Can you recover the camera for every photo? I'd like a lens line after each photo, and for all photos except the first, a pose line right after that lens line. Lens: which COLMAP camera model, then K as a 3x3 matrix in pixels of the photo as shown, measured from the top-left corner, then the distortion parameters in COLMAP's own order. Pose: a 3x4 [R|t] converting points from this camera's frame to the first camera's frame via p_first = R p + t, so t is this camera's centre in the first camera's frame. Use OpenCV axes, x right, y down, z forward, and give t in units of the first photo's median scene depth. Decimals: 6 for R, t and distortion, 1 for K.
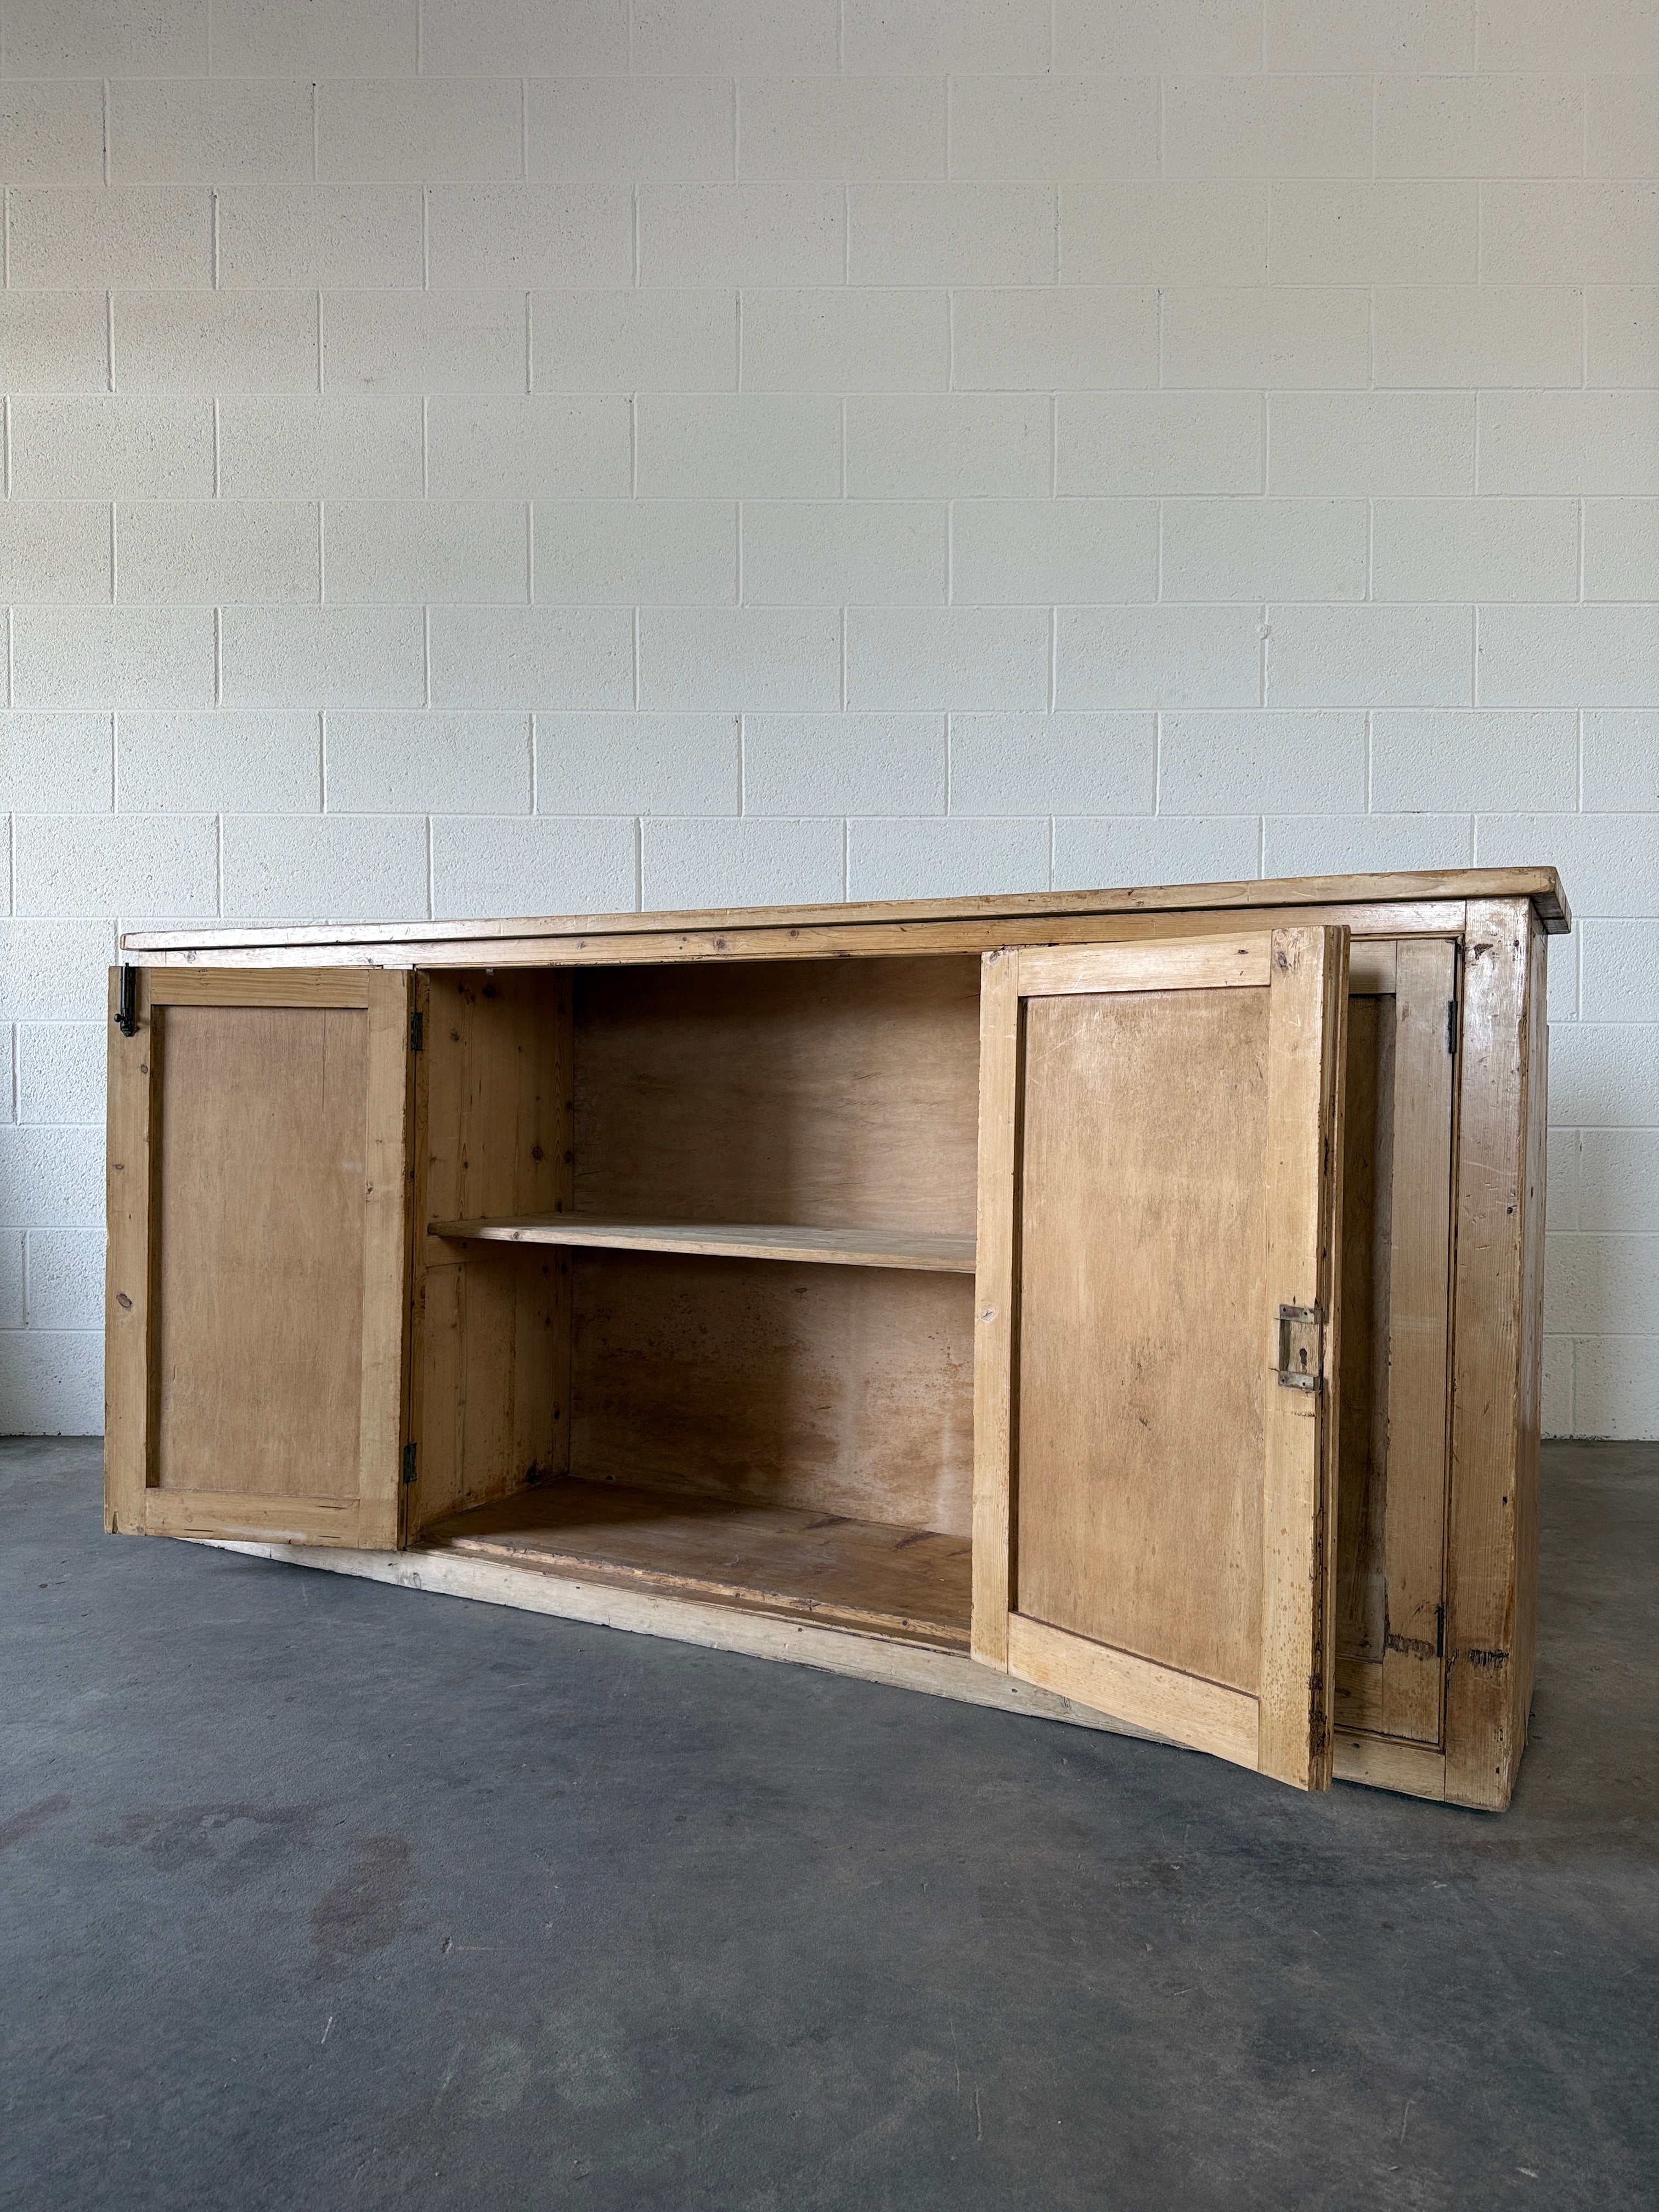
lens RADIAL K [[1564.7, 0, 831.0], [0, 1564.7, 1111.0], [0, 0, 1]] dist [0.021899, -0.030397]
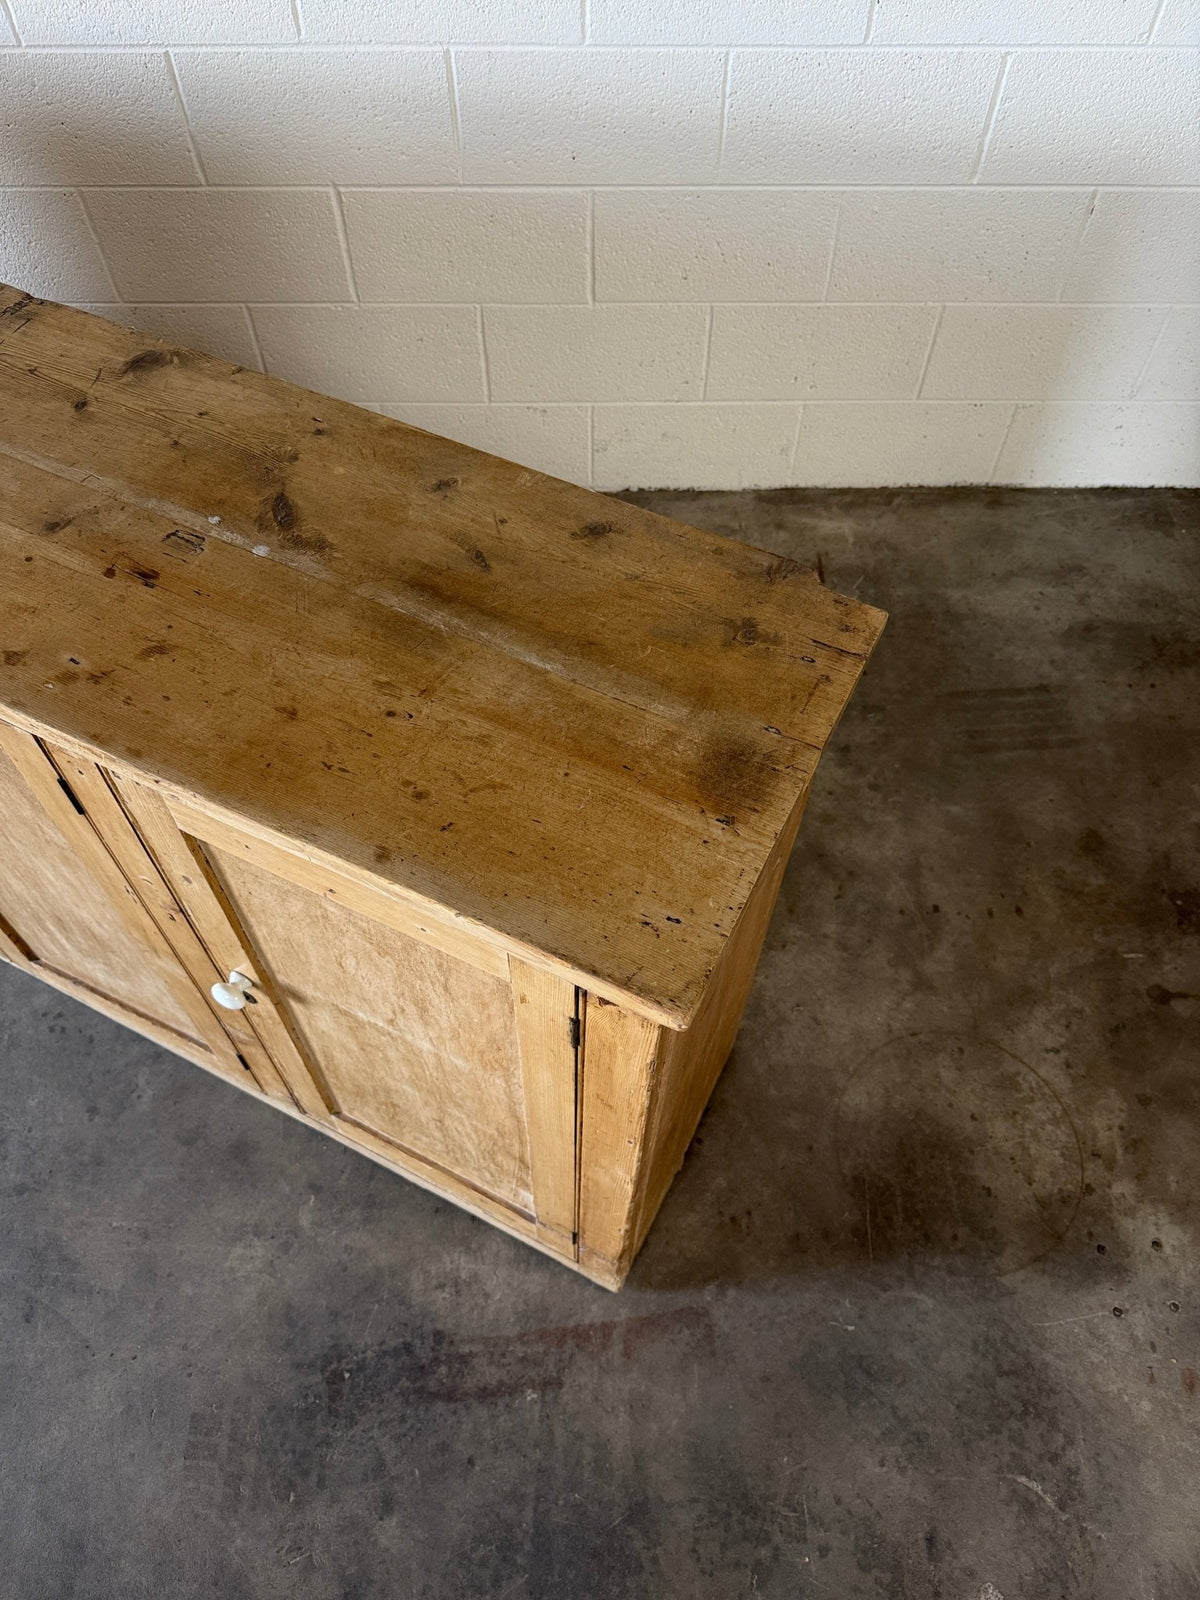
lens RADIAL K [[1131.8, 0, 597.2], [0, 1131.8, 806.3], [0, 0, 1]] dist [0.021899, -0.030397]
pose [[0.999923, -0.011303, 0.005073, 0.349376], [0.002270, 0.569659, 0.821878, -0.488409], [-0.012179, -0.821804, 0.569641, 0.670450]]
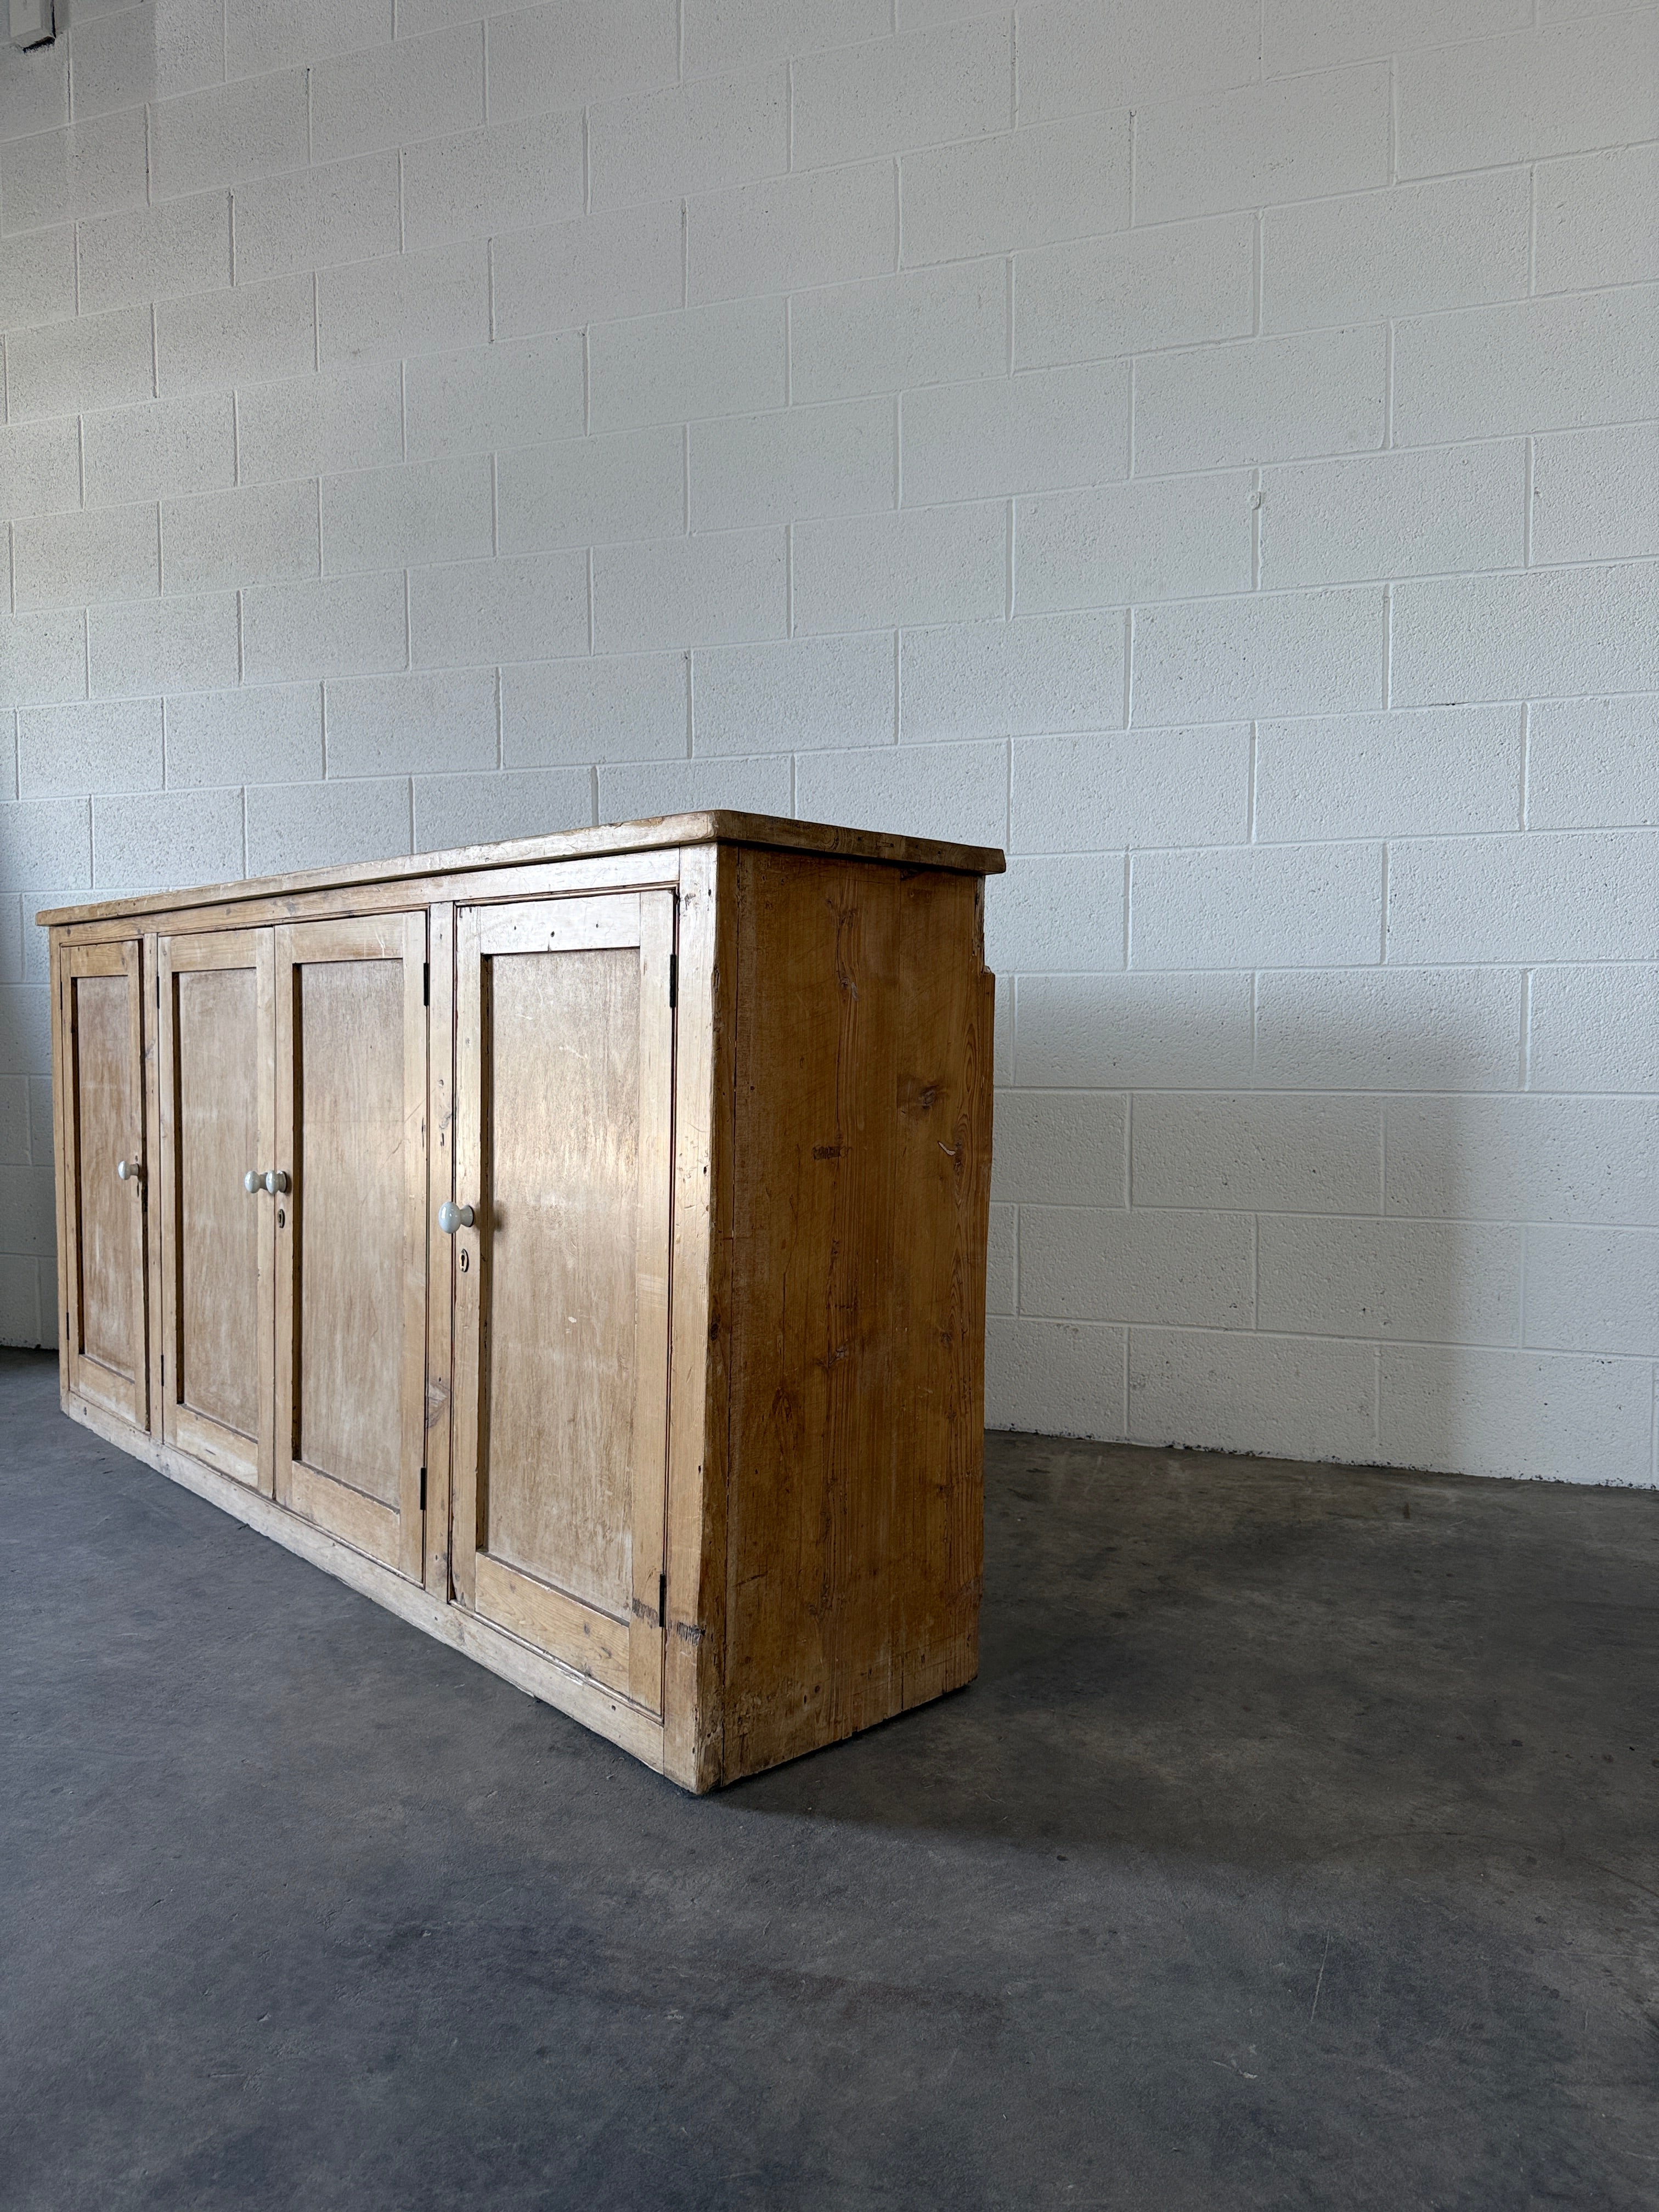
lens RADIAL K [[1564.7, 0, 828.8], [0, 1564.7, 1109.9], [0, 0, 1]] dist [0.021899, -0.030397]
pose [[0.943393, 0.014506, -0.331360, 0.571195], [-0.005078, 0.999558, 0.029301, -0.004923], [0.331639, -0.025960, 0.943049, 0.205789]]
